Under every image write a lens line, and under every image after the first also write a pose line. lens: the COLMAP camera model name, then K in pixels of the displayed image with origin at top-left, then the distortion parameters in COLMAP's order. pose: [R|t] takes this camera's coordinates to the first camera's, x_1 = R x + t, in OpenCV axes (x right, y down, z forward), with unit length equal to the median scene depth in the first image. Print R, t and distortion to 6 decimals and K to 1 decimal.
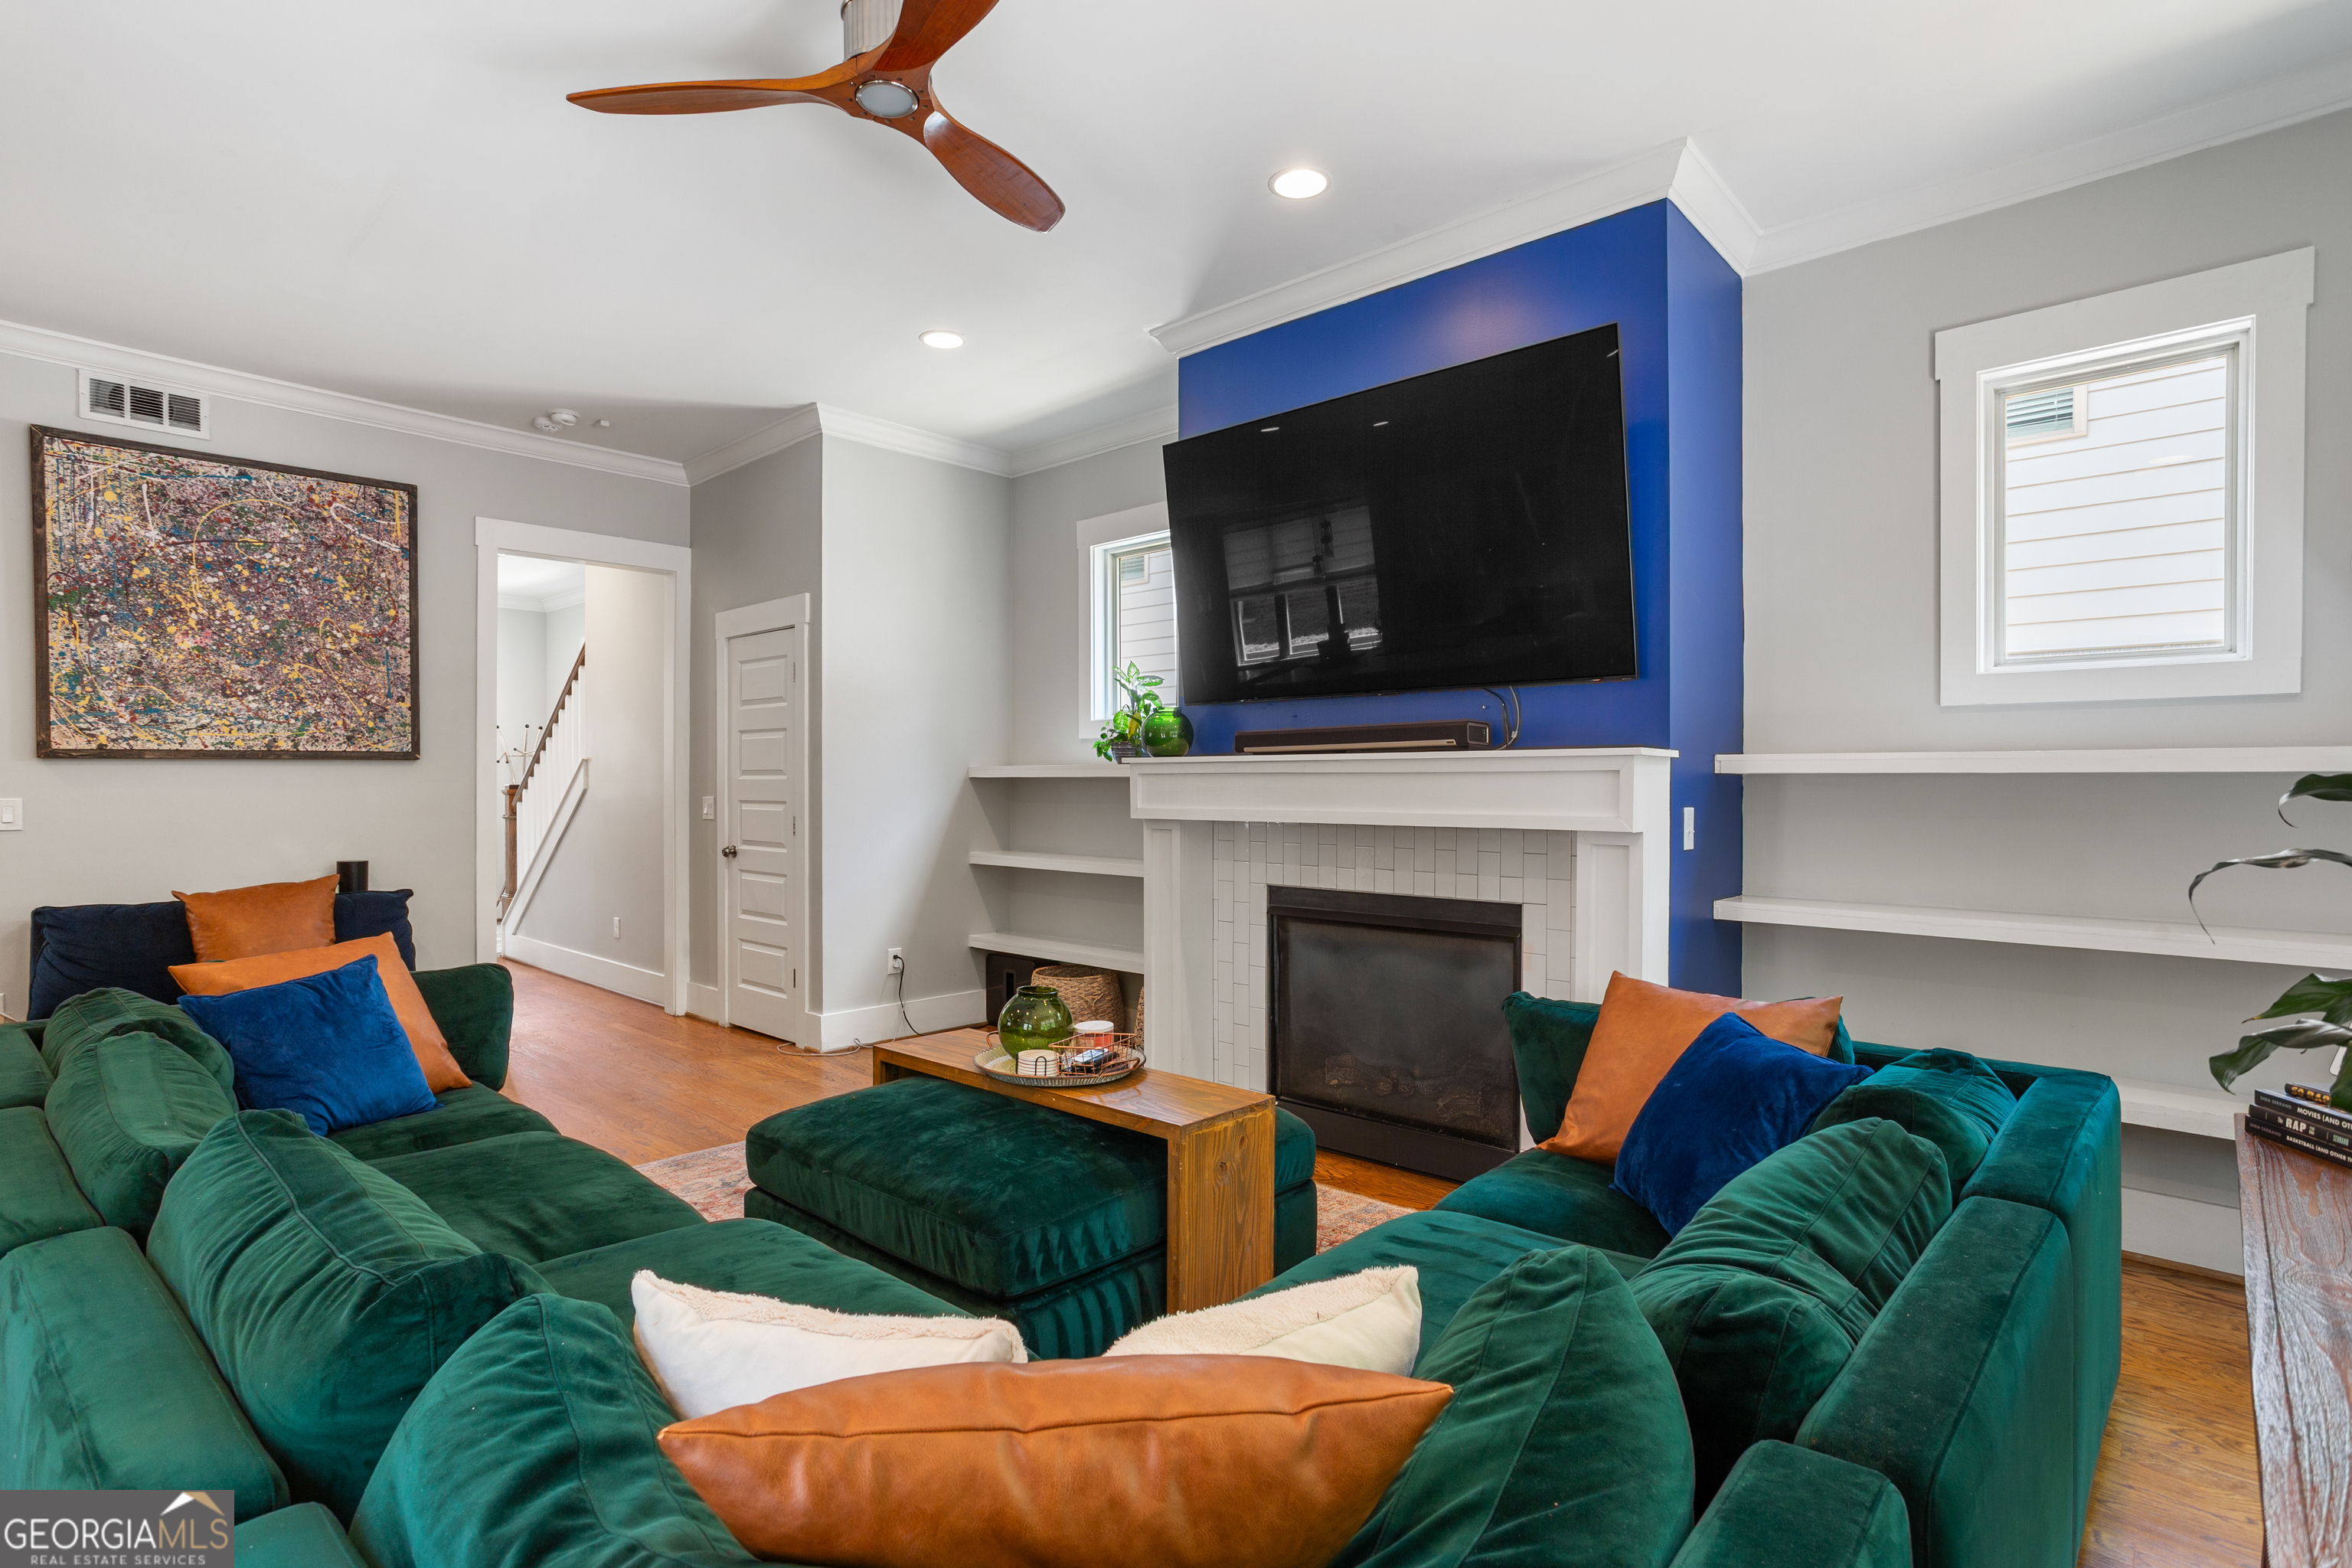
lens RADIAL K [[1138.7, 0, 1167.6], [0, 1138.7, 787.3], [0, 0, 1]] dist [-0.051728, 0.026881]
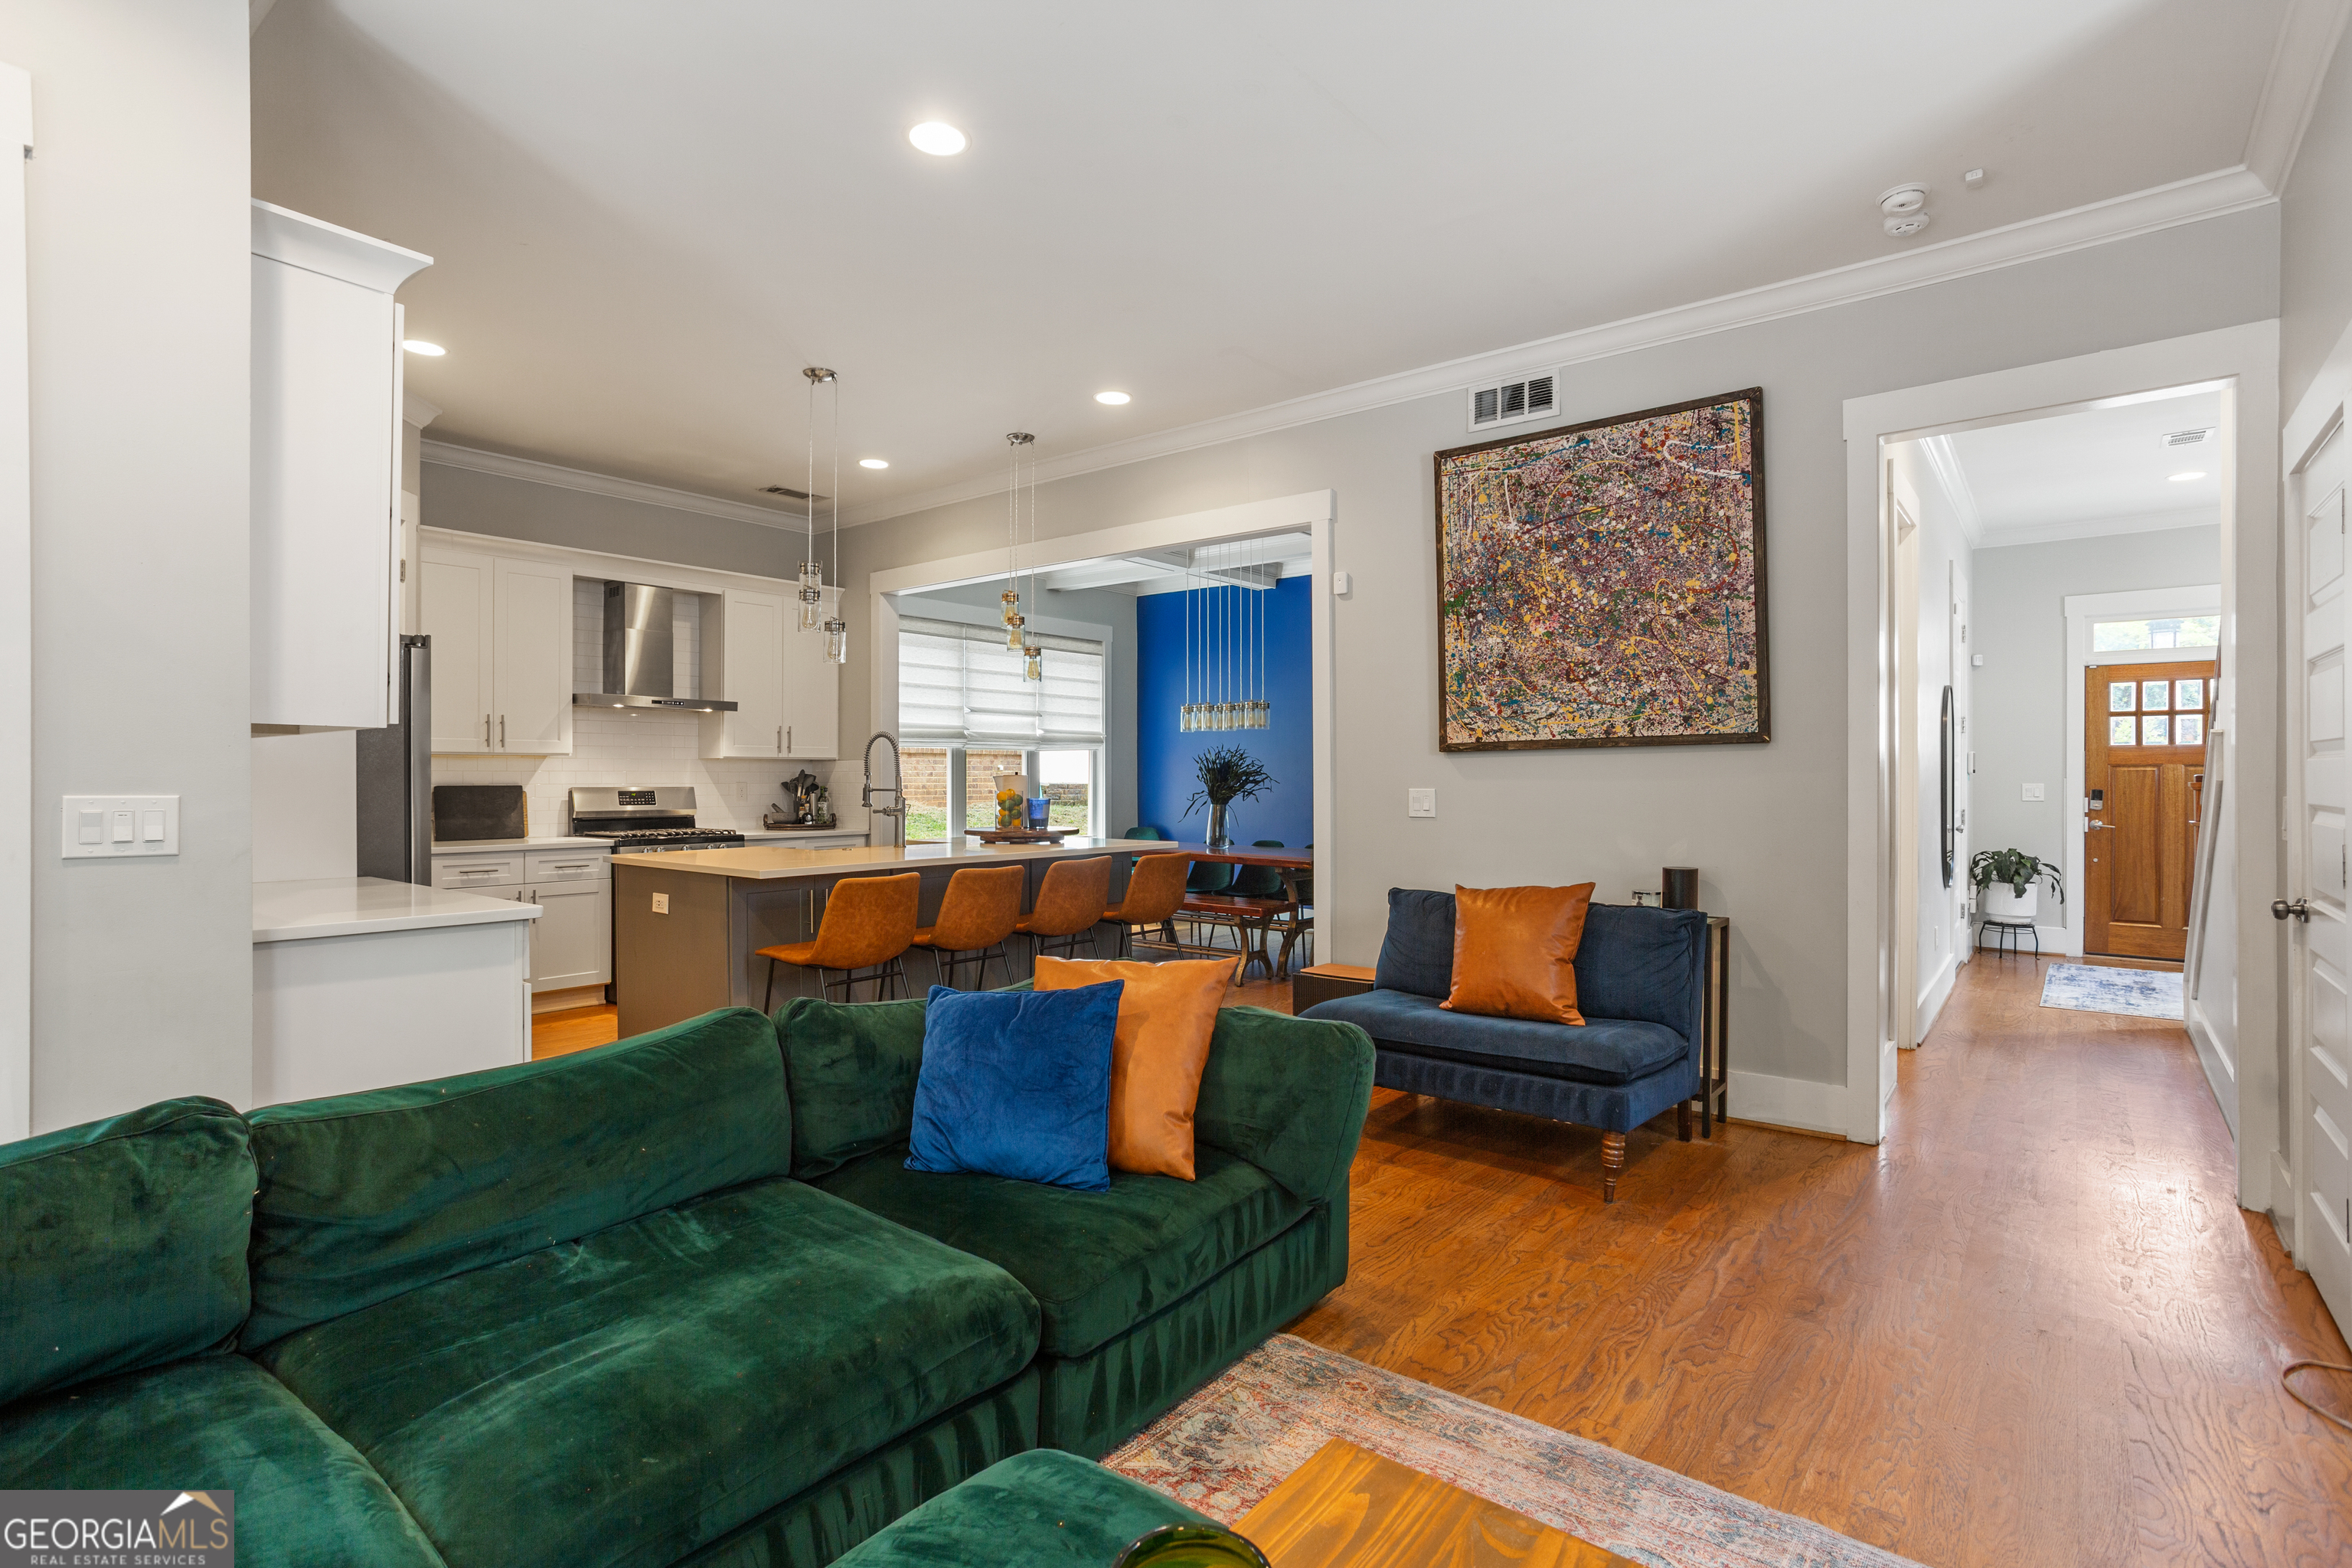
lens RADIAL K [[1138.7, 0, 1167.6], [0, 1138.7, 787.3], [0, 0, 1]] dist [-0.051728, 0.026881]
pose [[0.058763, 0.005813, -0.998255, 0.084099], [-0.000175, 0.999983, 0.005813, 0.001946], [0.998272, -0.000166, 0.058763, 0.599638]]
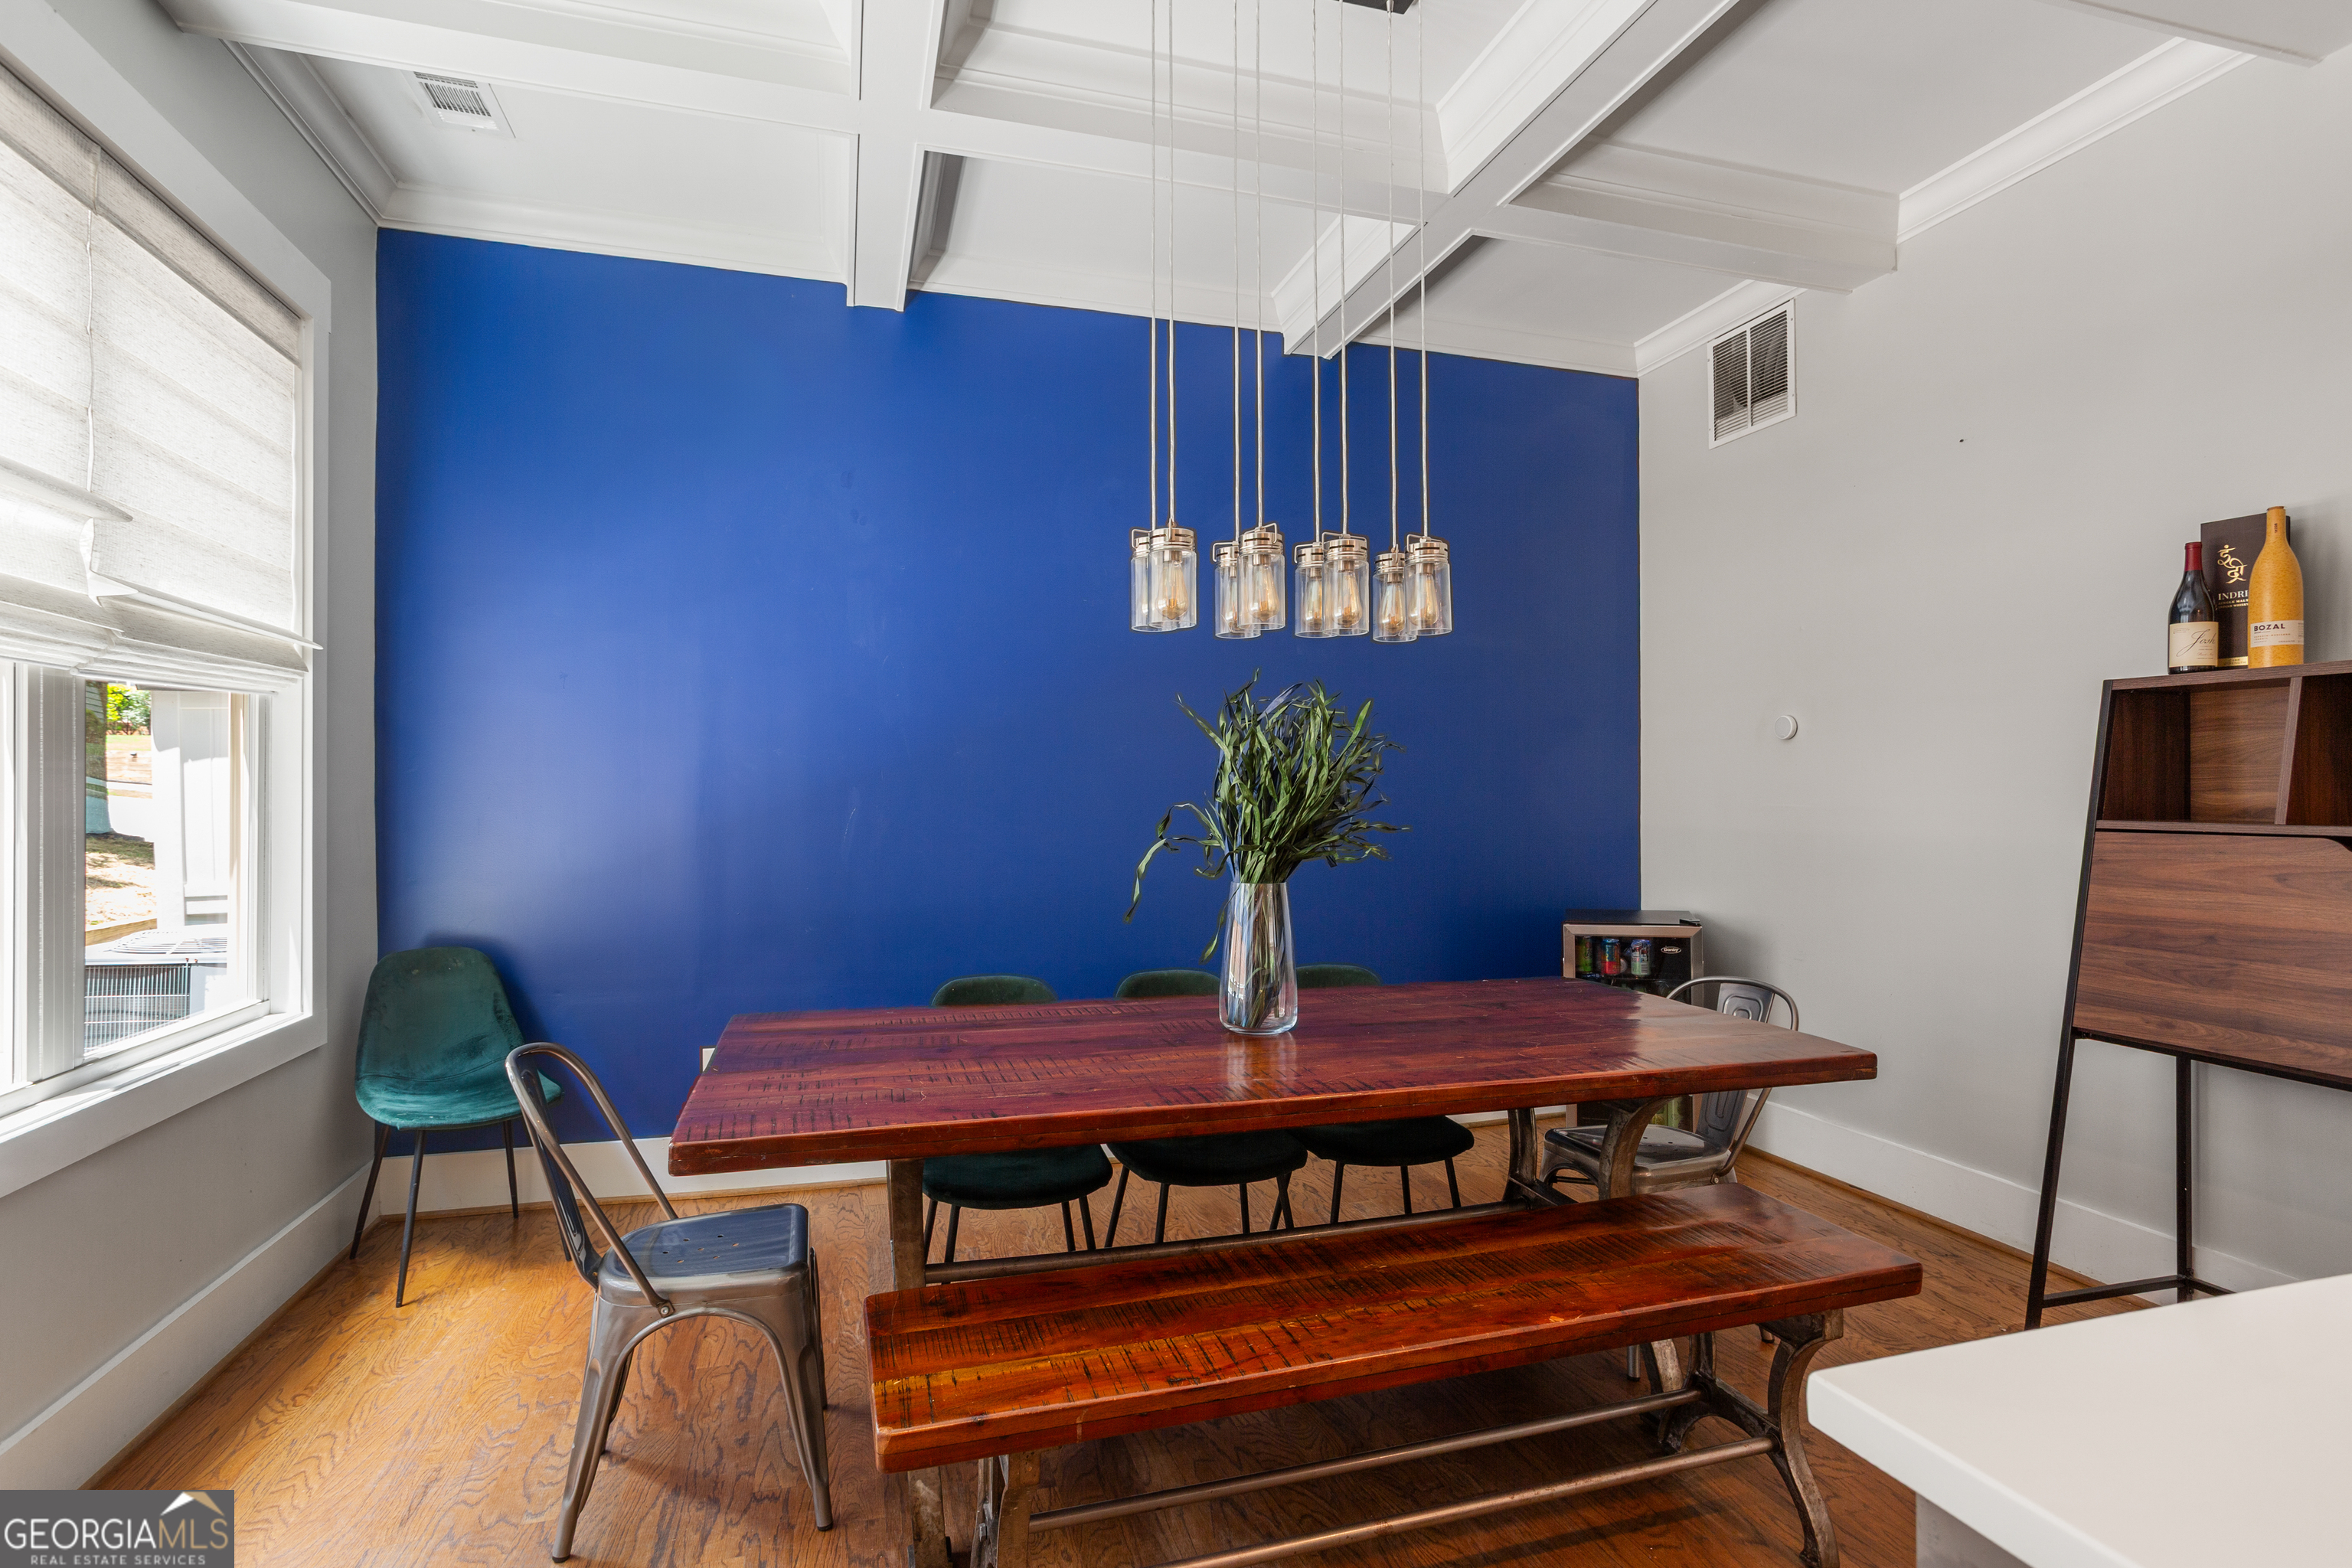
lens RADIAL K [[1138.7, 0, 1167.6], [0, 1138.7, 787.3], [0, 0, 1]] dist [-0.051728, 0.026881]
pose [[0.857689, -0.003919, -0.514153, -1.345044], [0.001623, 0.999987, -0.004916, -0.001261], [0.514165, 0.003382, 0.857684, 0.330136]]
